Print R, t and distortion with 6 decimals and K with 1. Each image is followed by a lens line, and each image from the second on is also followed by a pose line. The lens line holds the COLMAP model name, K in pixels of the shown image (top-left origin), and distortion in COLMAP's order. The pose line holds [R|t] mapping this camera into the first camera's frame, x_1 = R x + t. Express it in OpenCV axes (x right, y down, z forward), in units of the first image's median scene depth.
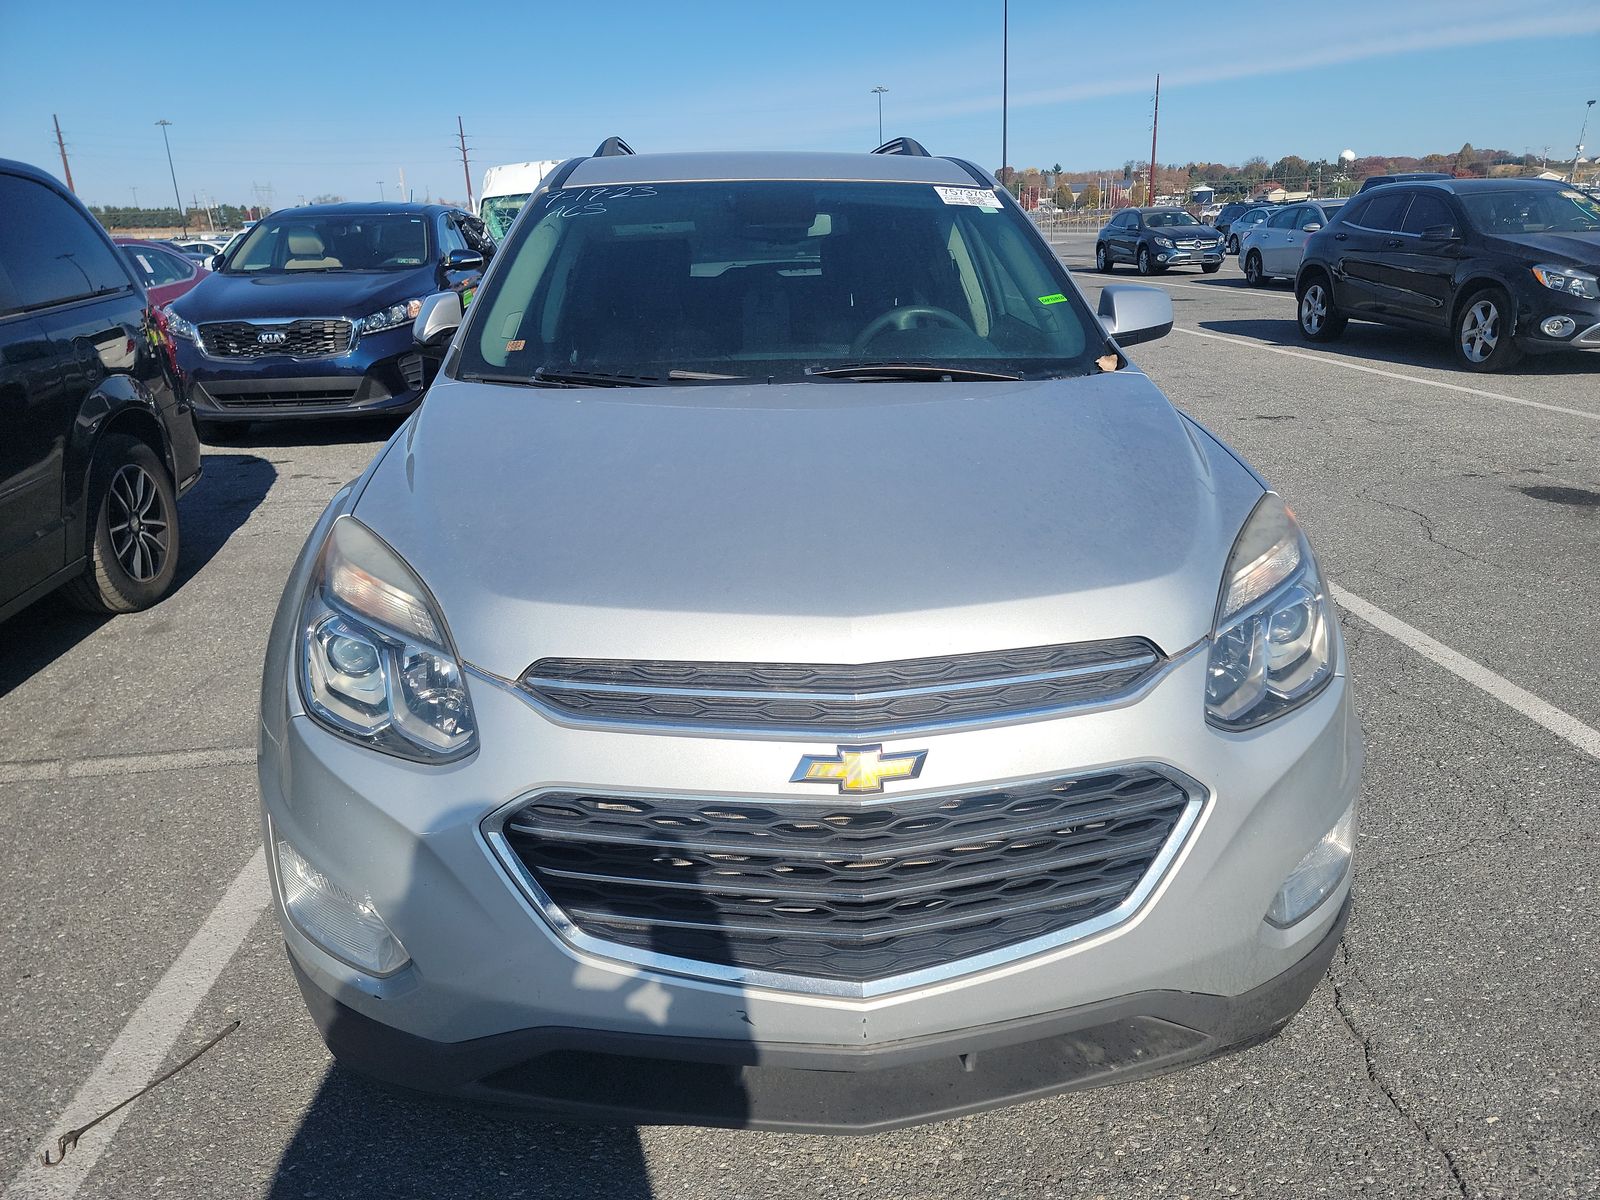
lens RADIAL K [[1120.8, 0, 800.0], [0, 1120.8, 600.0], [0, 0, 1]] dist [0.010826, 0.002472]
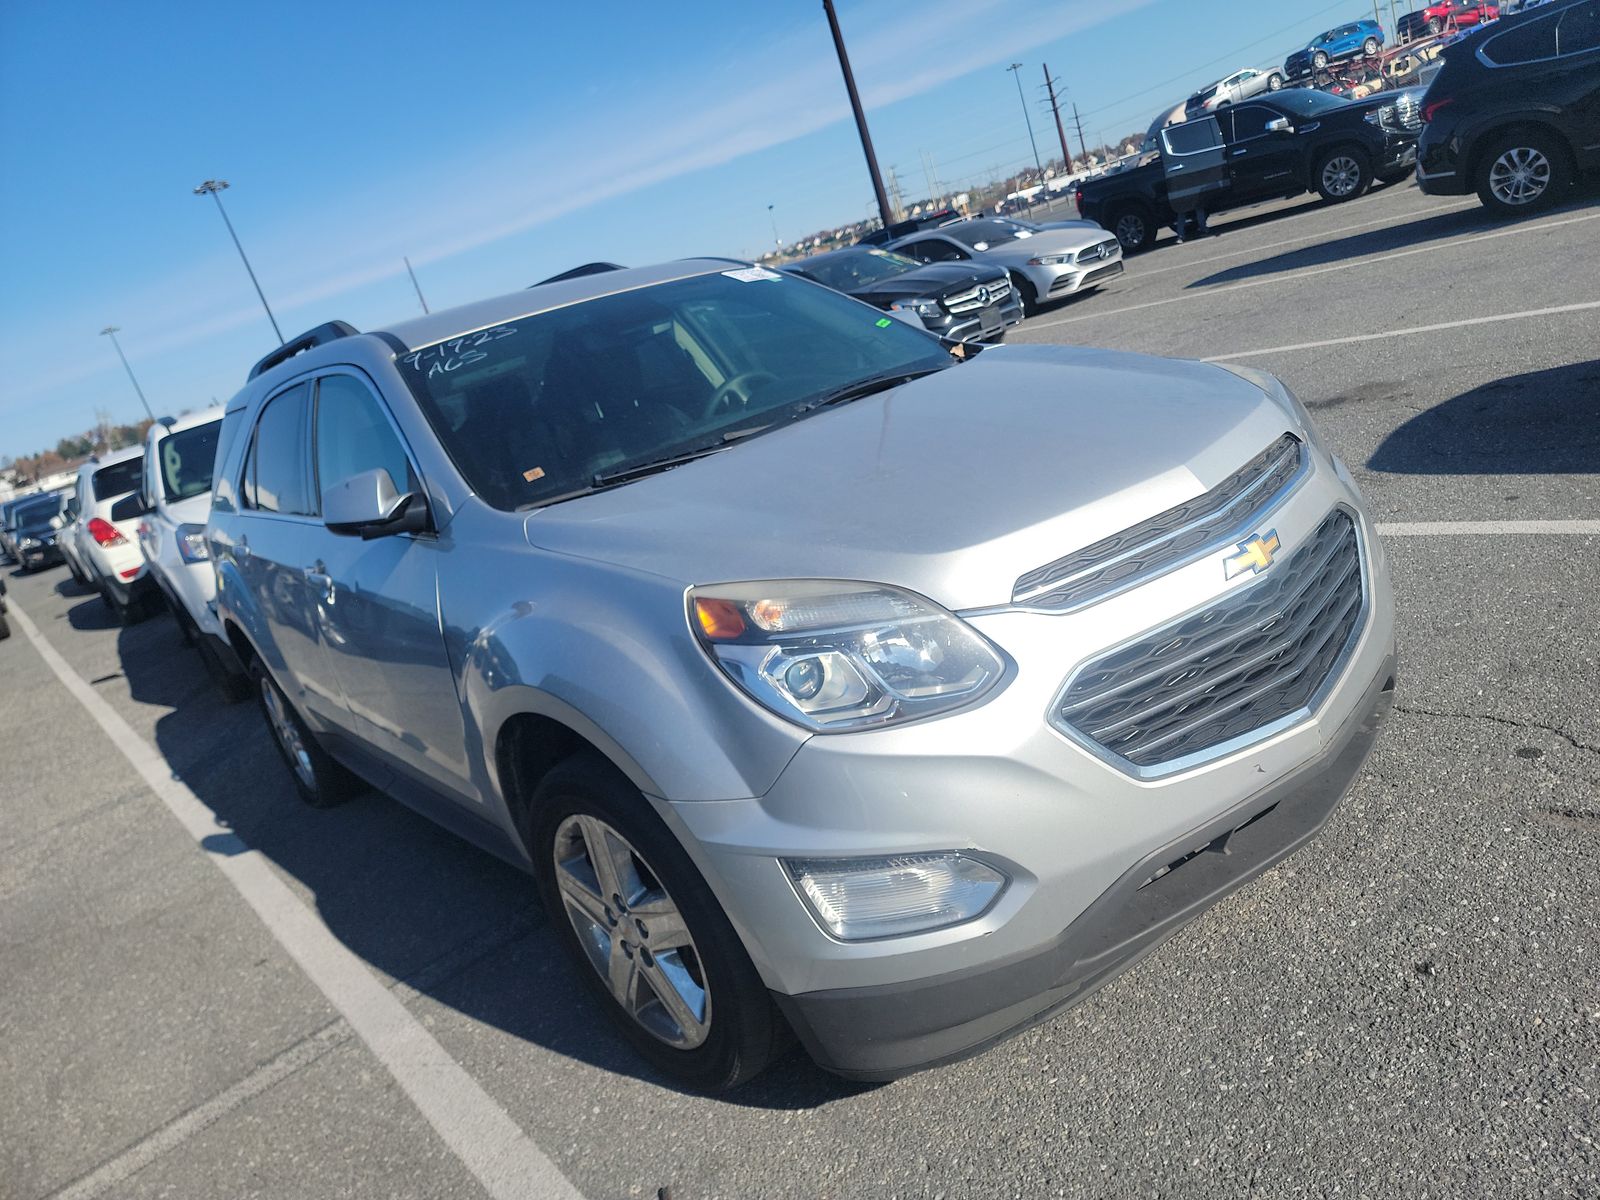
lens RADIAL K [[1110.3, 0, 806.3], [0, 1110.3, 603.9], [0, 0, 1]] dist [0.076474, -0.082343]
pose [[0.798281, -0.352343, 0.488469, -0.973088], [0.414978, 0.909563, -0.022092, 0.009482], [-0.436509, 0.220340, 0.872302, 0.060075]]
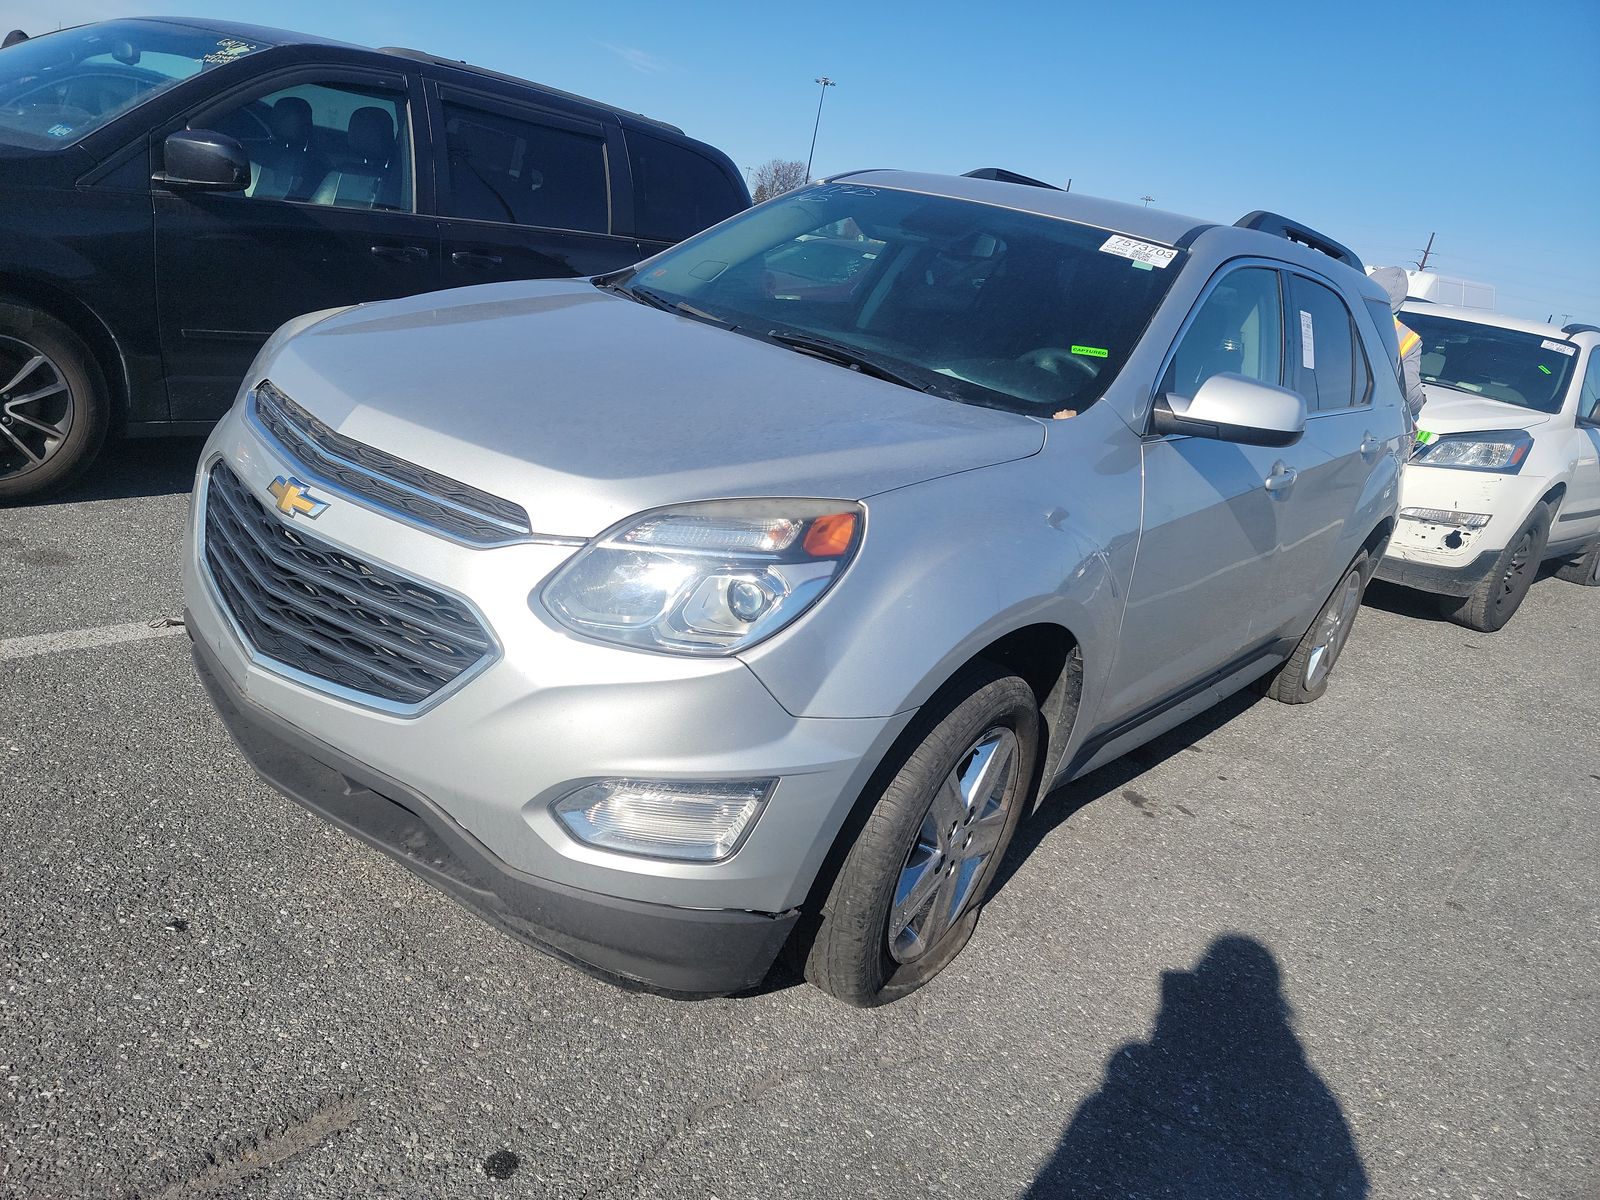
lens RADIAL K [[1110.3, 0, 806.3], [0, 1110.3, 603.9], [0, 0, 1]] dist [0.076474, -0.082343]
pose [[0.691402, 0.367193, -0.622200, 1.263440], [-0.410233, 0.908442, 0.080261, -0.089675], [0.594704, 0.199755, 0.778733, 0.298862]]
